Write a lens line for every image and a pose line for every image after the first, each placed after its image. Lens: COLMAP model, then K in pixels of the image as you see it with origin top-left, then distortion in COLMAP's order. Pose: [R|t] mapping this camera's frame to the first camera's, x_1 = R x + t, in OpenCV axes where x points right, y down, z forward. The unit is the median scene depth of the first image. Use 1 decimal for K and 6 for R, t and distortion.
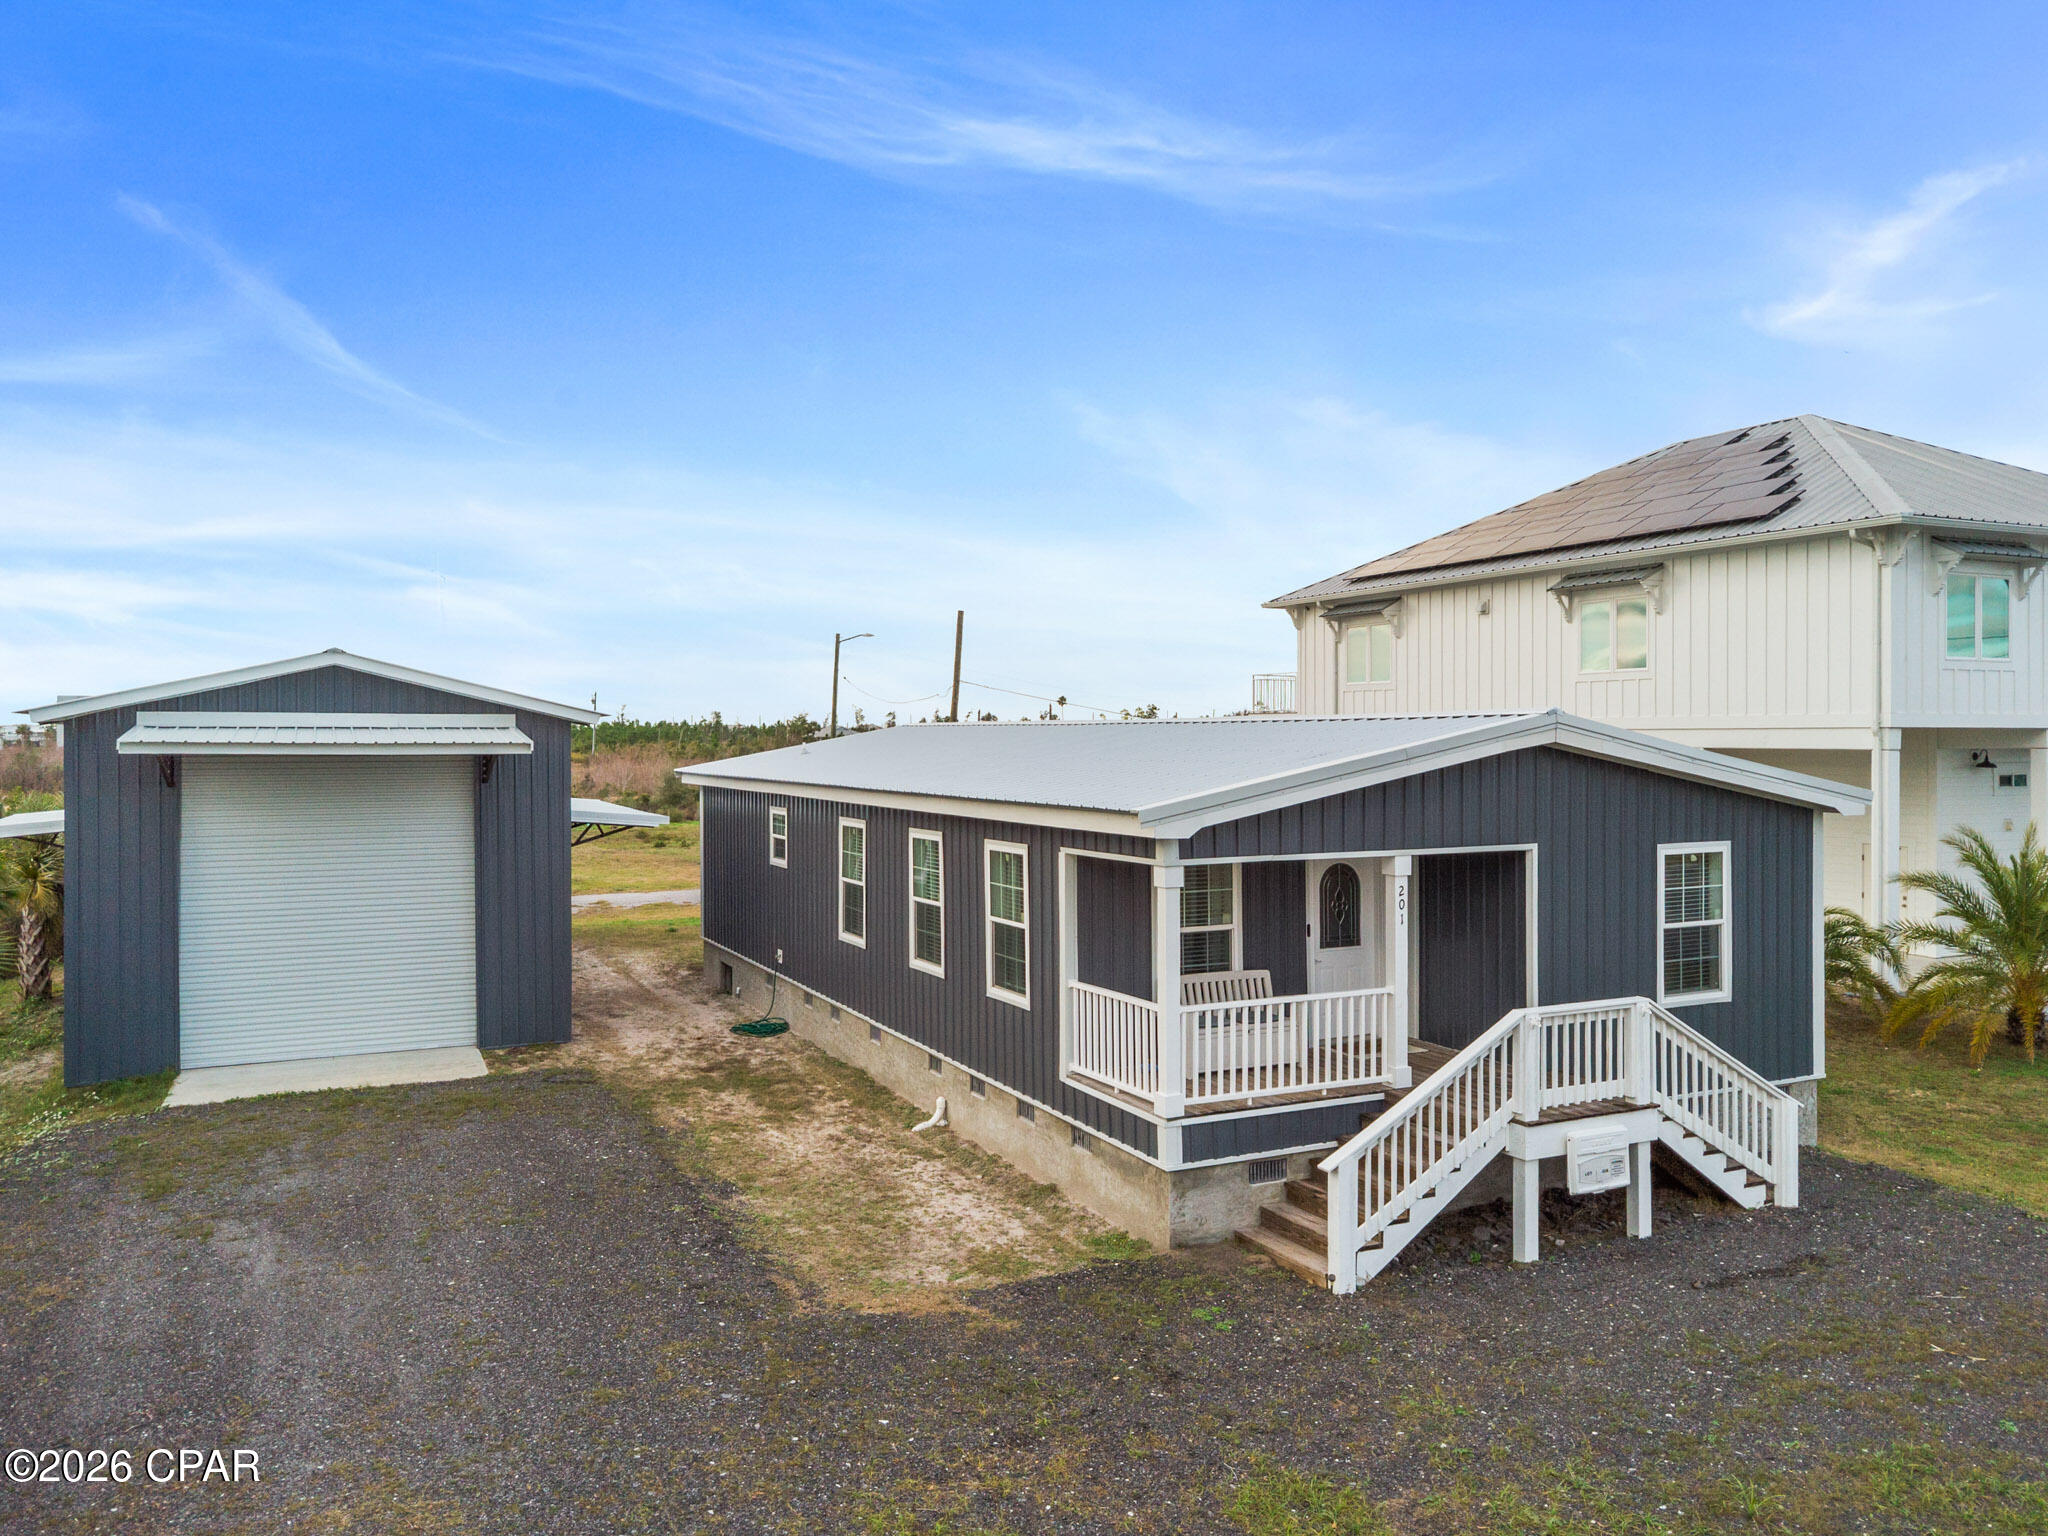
lens RADIAL K [[1508.3, 0, 1026.2], [0, 1508.3, 743.0], [0, 0, 1]] dist [0.012471, 0.000540]
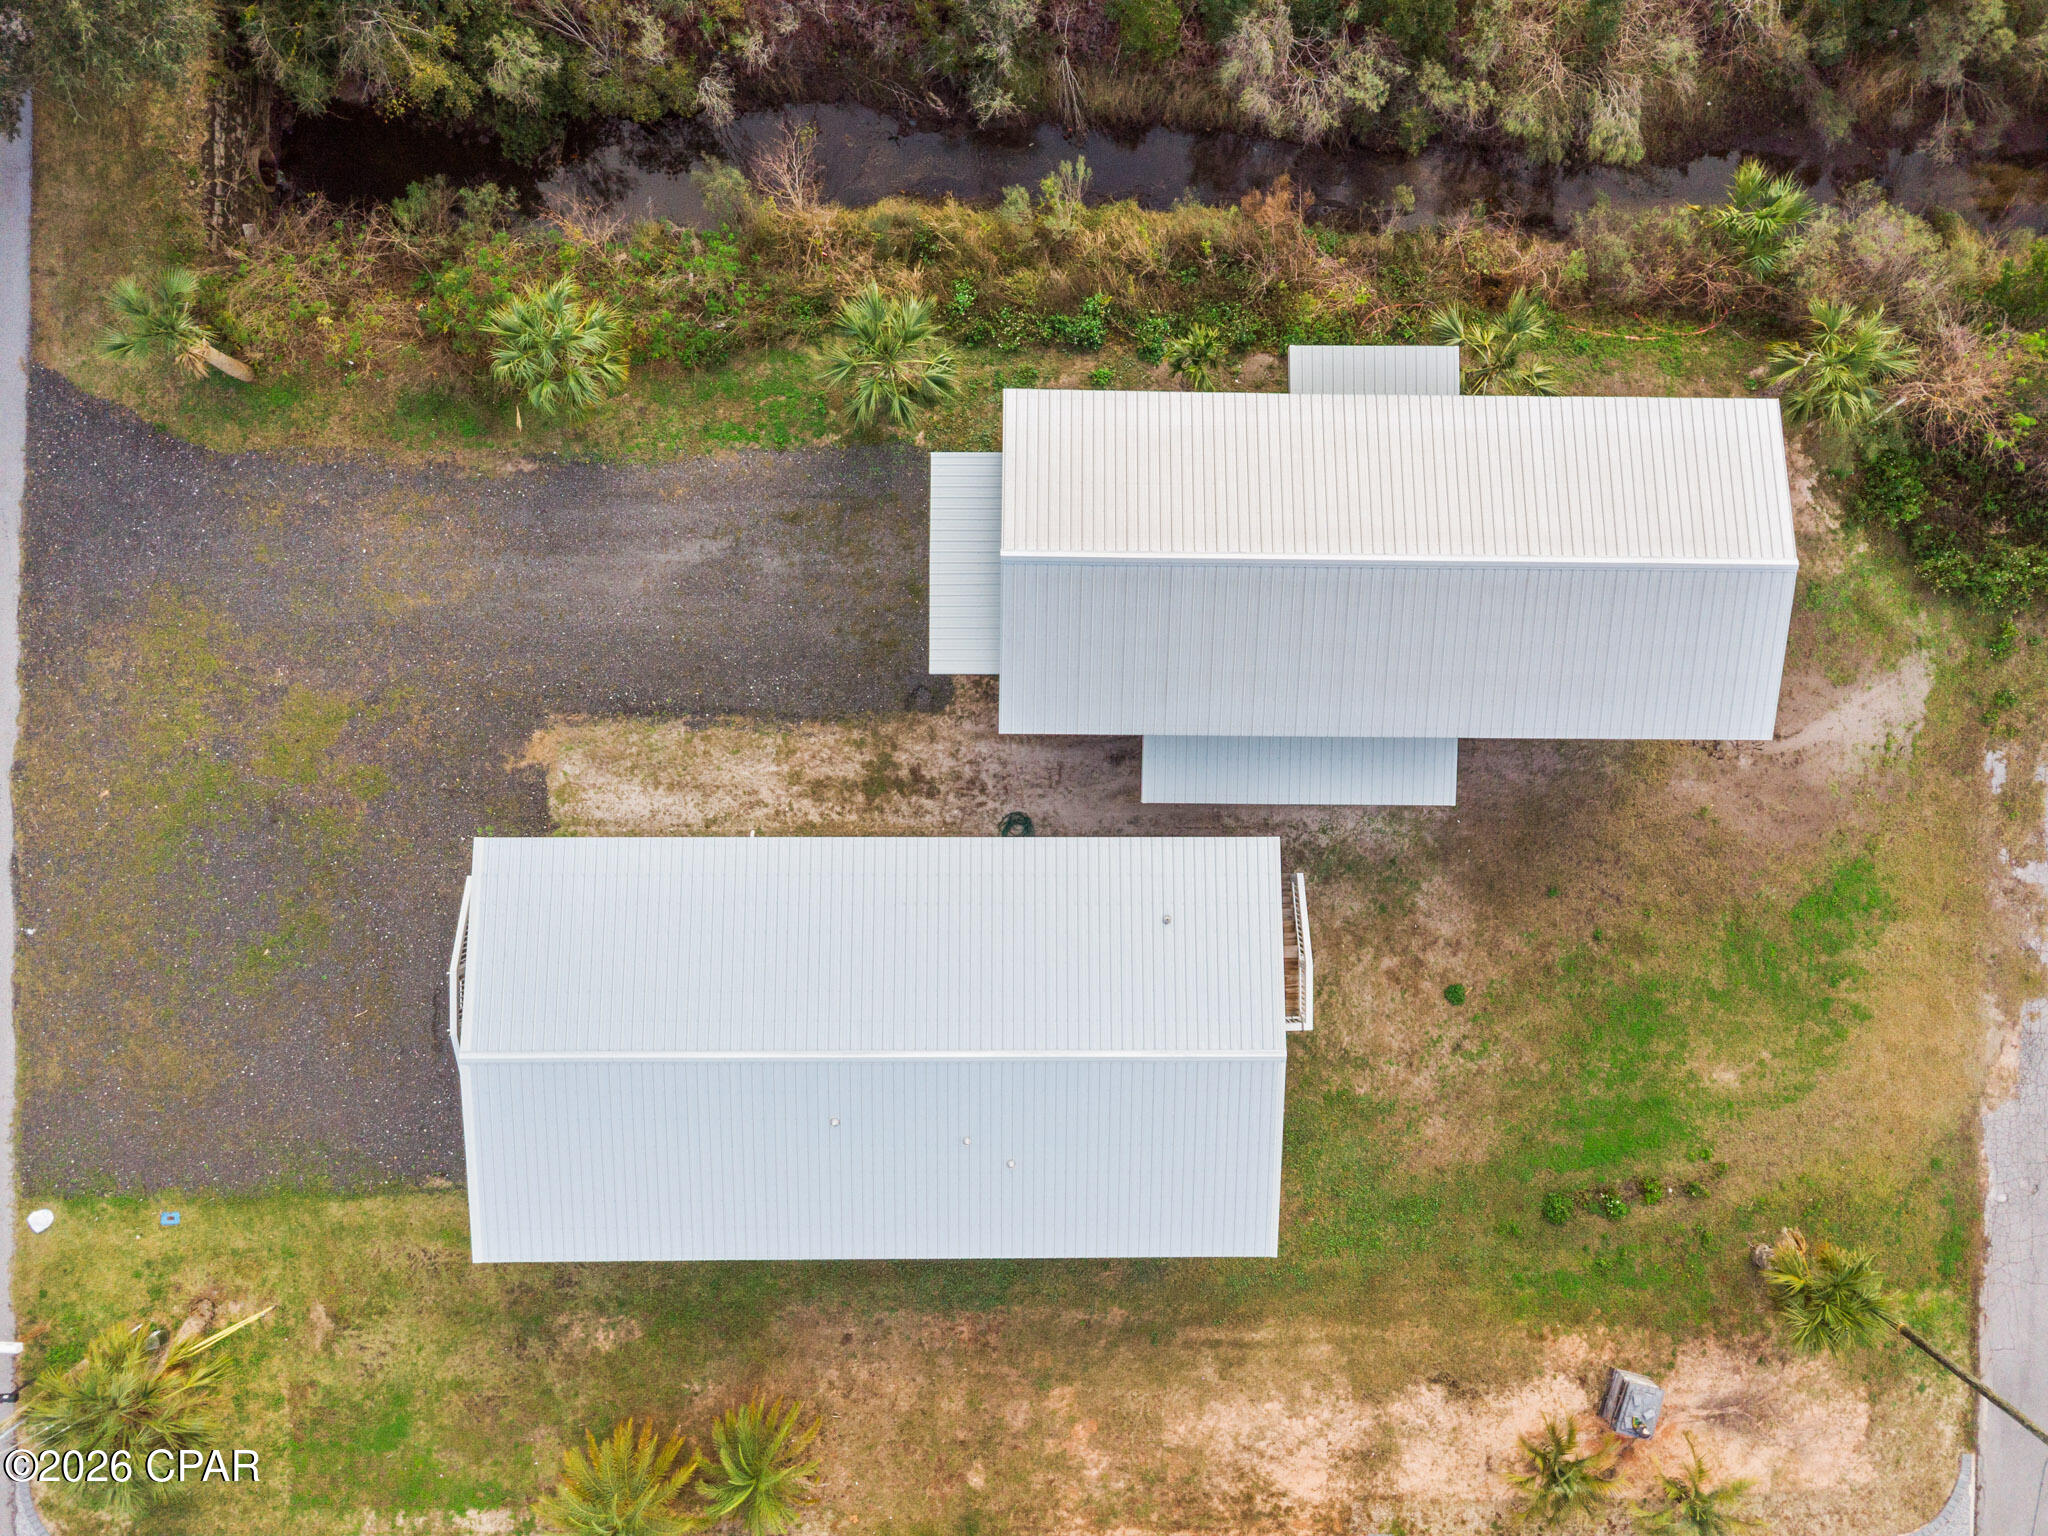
lens RADIAL K [[1506.5, 0, 1019.9], [0, 1506.5, 759.7], [0, 0, 1]] dist [0.009457, -0.000687]
pose [[-0.432343, 0.901701, 0.003744, -0.419007], [-0.022583, -0.014978, 0.999633, -2.323627], [0.901426, 0.432100, 0.026839, 1.554357]]
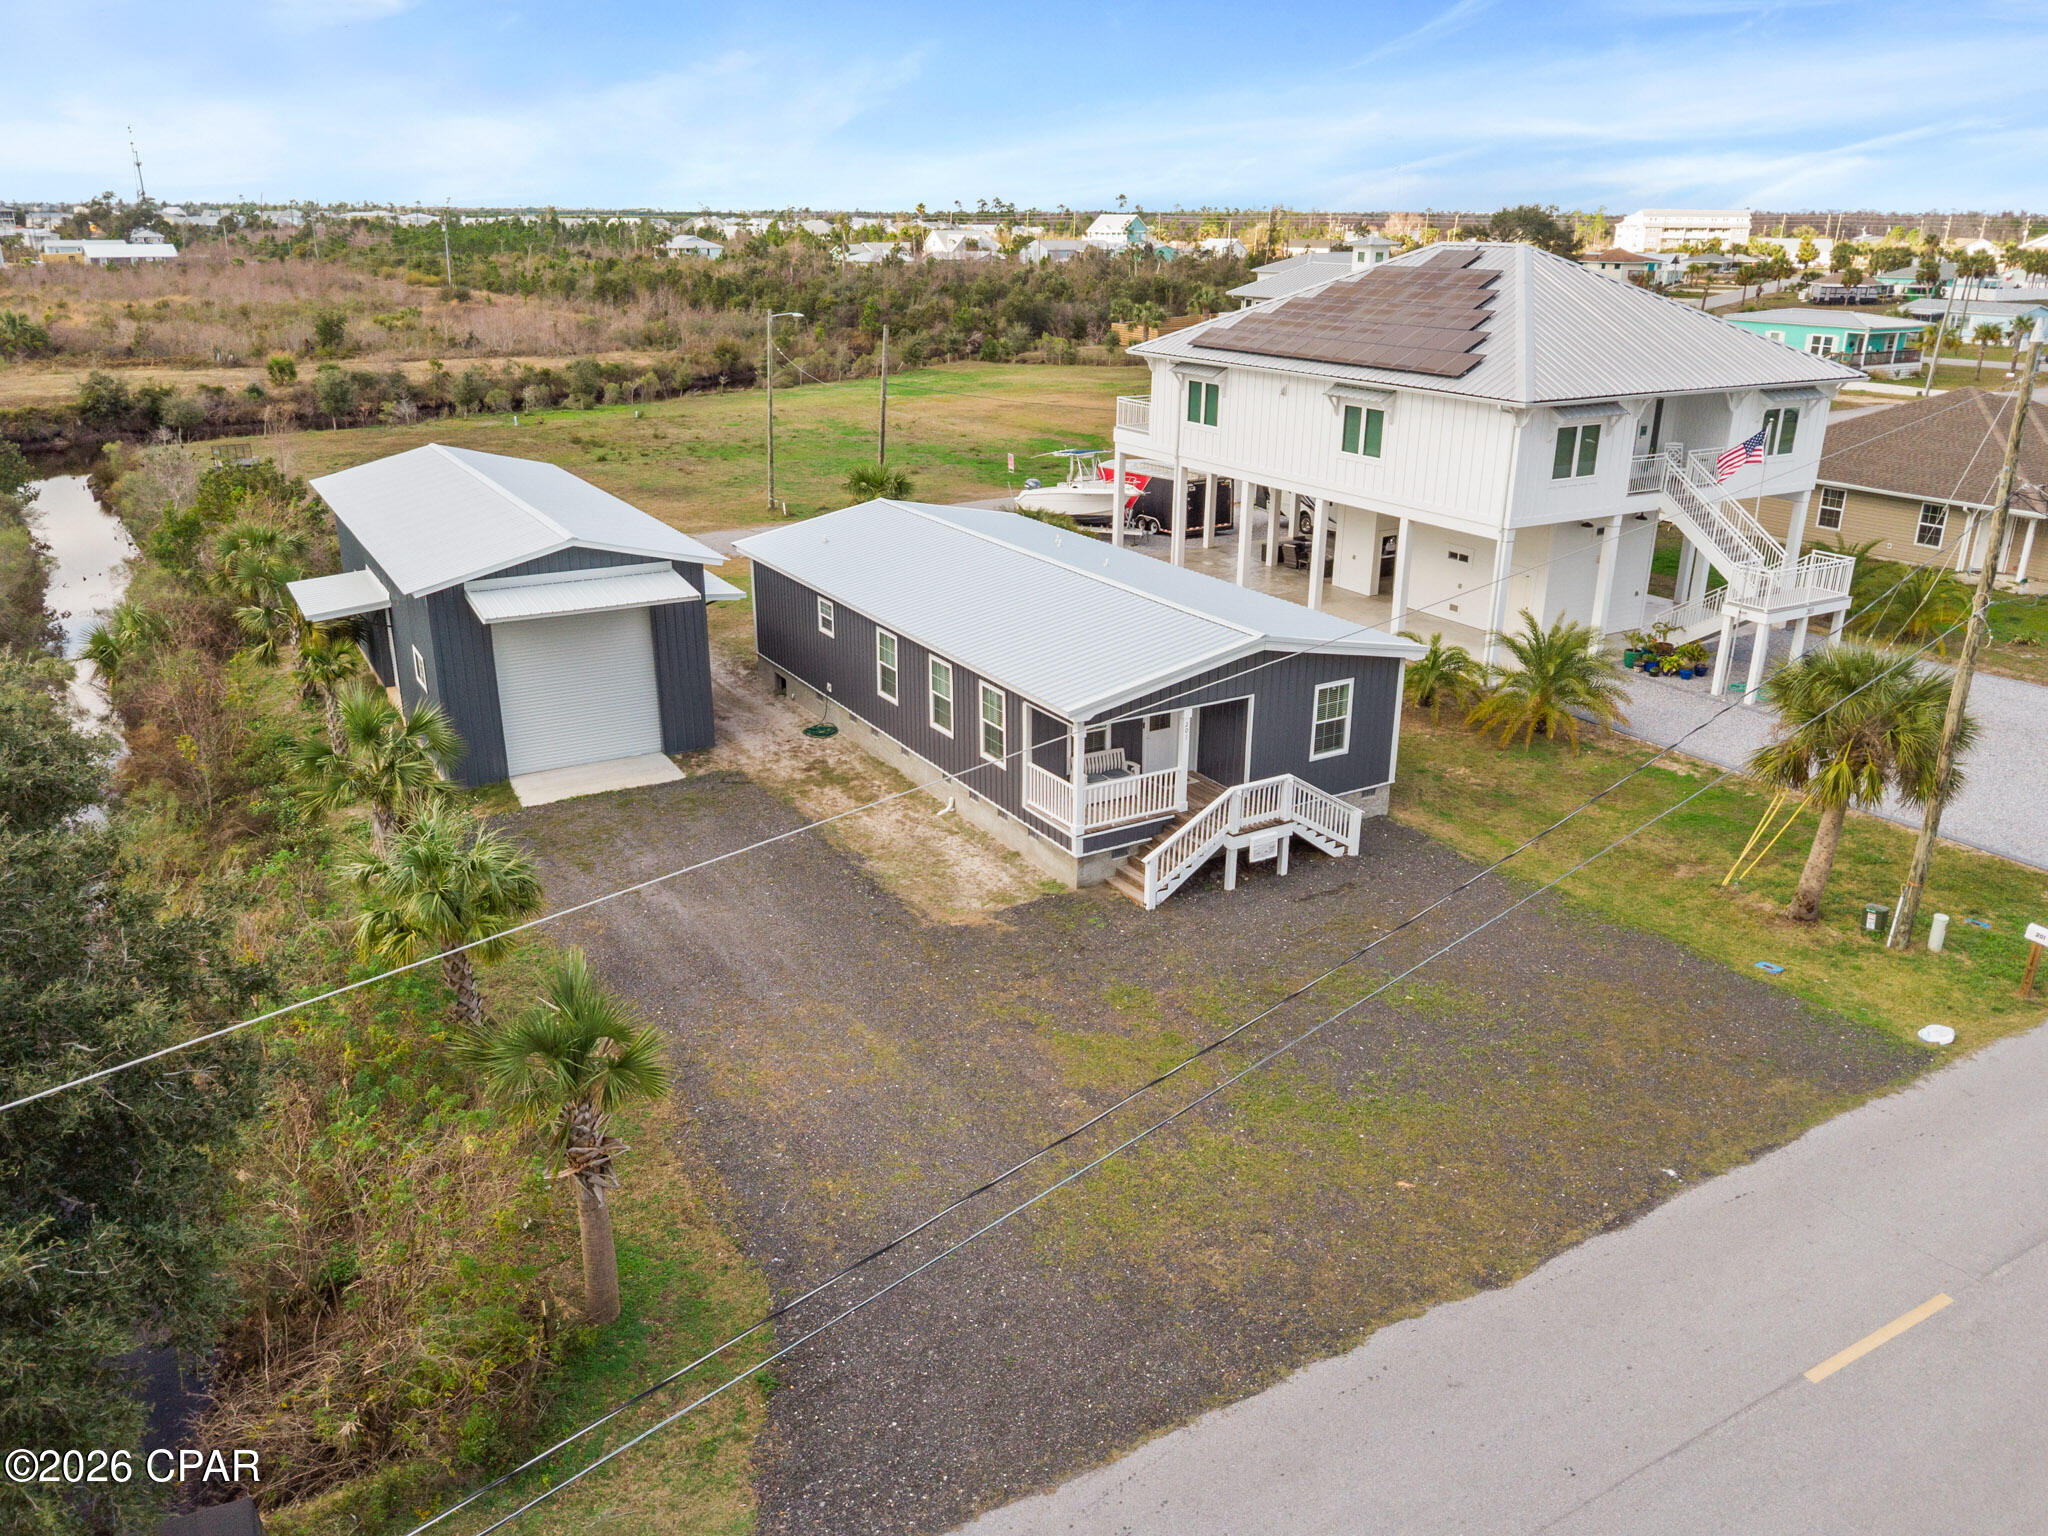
lens RADIAL K [[1506.5, 0, 1019.9], [0, 1506.5, 759.7], [0, 0, 1]] dist [0.009457, -0.000687]
pose [[0.995872, -0.022631, 0.087903, -0.173893], [-0.008274, 0.941754, 0.336200, -0.574847], [-0.090391, -0.335540, 0.937679, -0.993421]]
